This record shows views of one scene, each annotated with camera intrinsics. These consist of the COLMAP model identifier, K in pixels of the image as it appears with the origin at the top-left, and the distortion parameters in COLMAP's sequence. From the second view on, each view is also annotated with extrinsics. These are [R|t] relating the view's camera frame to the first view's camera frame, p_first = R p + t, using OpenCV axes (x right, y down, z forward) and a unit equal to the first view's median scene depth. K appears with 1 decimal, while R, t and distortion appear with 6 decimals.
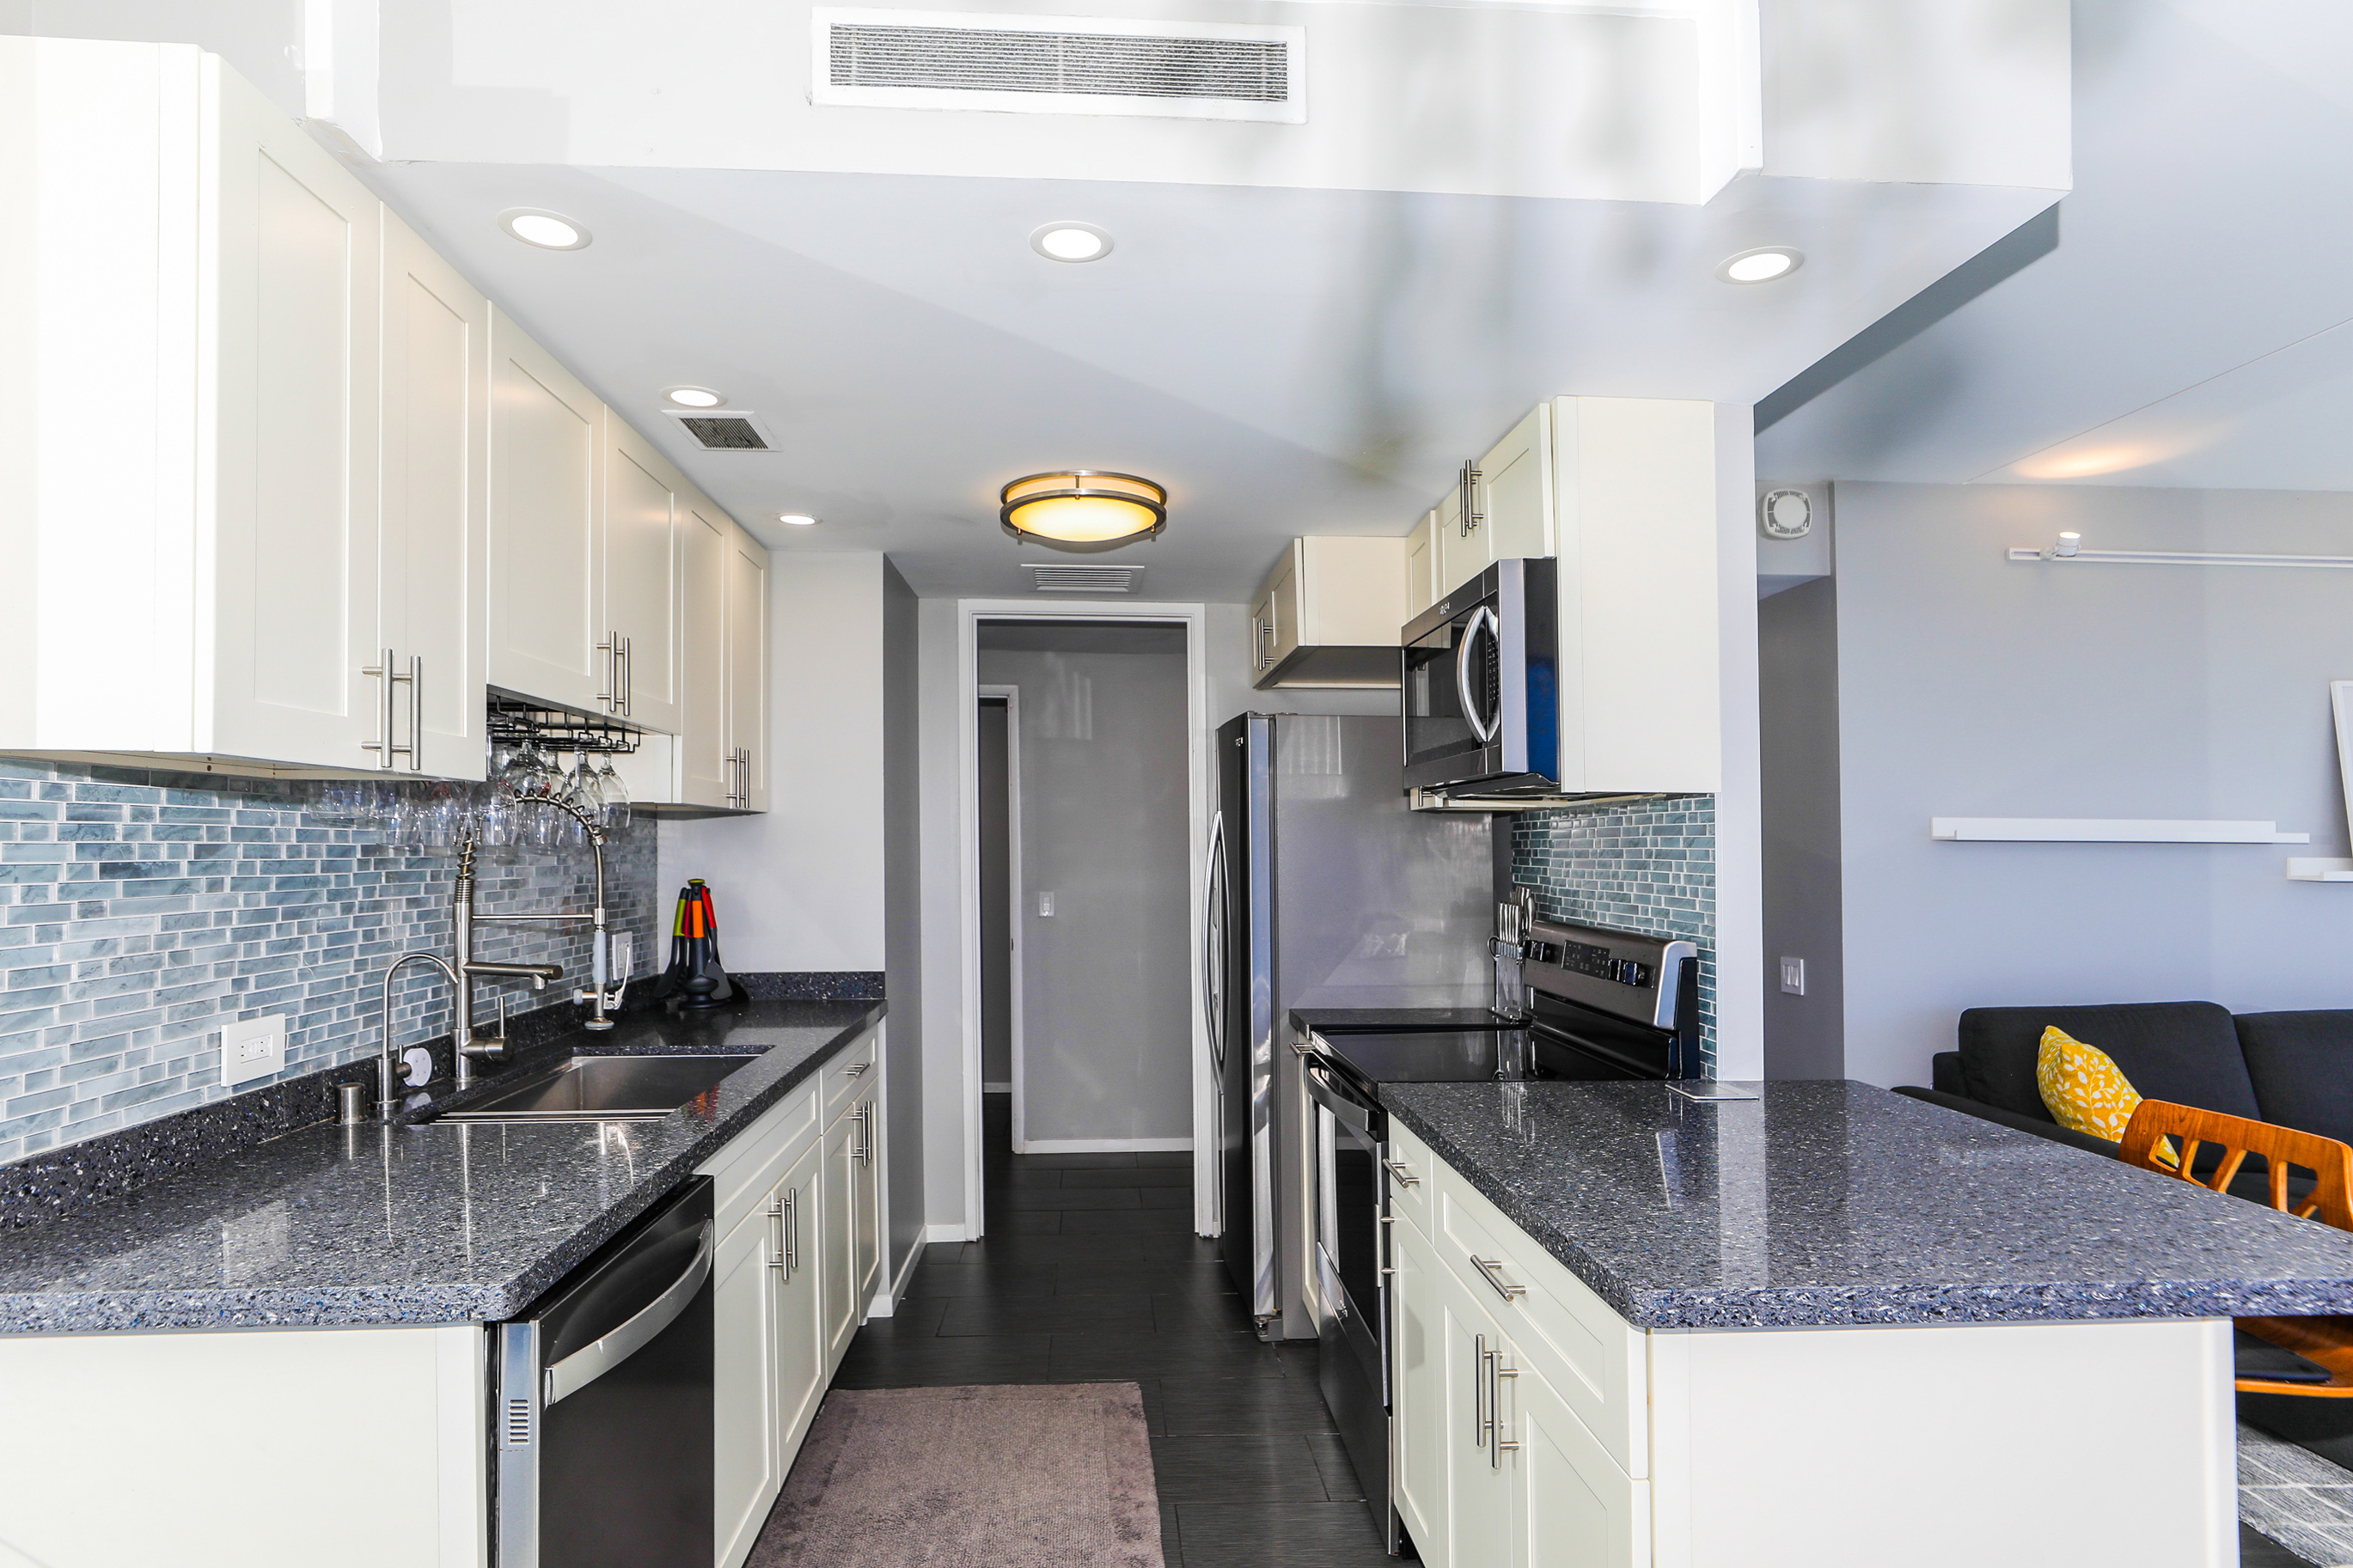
lens RADIAL K [[1241.6, 0, 1161.1], [0, 1241.6, 804.9], [0, 0, 1]] dist [-0.007425, 0.001020]
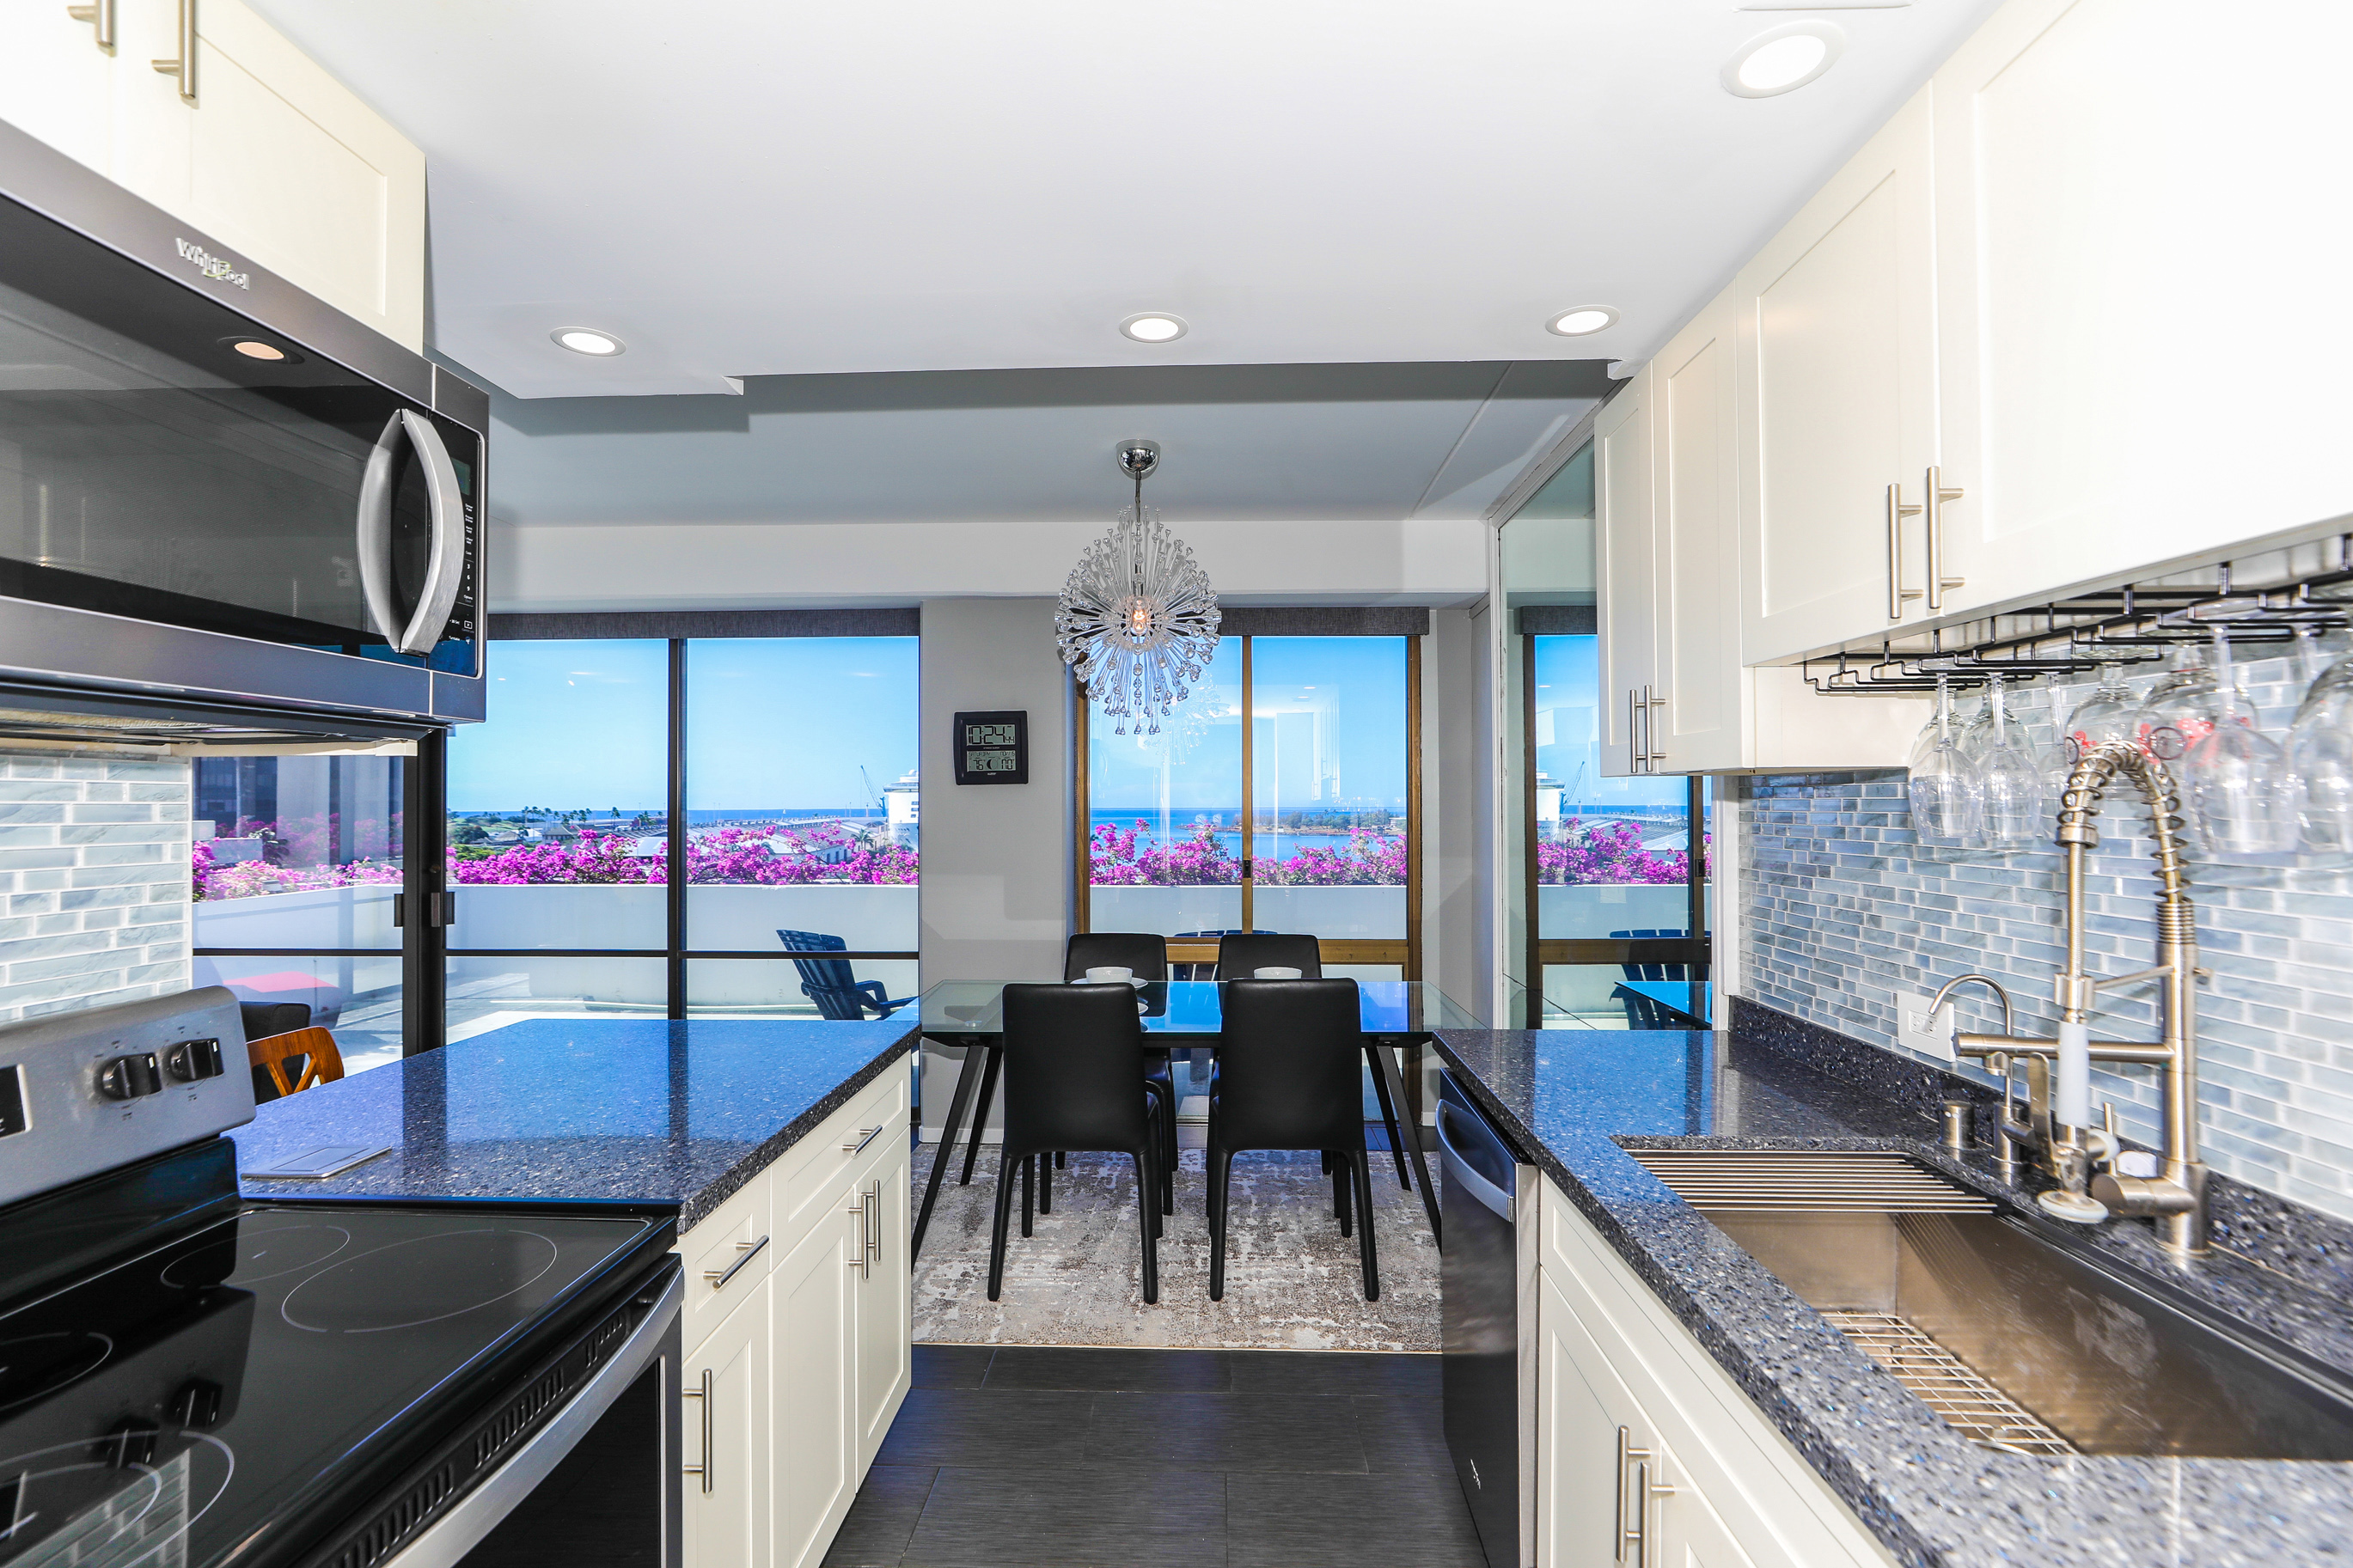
lens RADIAL K [[1093.2, 0, 1178.9], [0, 1093.2, 718.0], [0, 0, 1]] dist [0.000481, 0.000097]
pose [[-0.996476, 0.004041, 0.083782, -0.171068], [-0.005043, 0.994146, -0.107926, 0.039120], [-0.083728, -0.107968, -0.990622, 1.979786]]
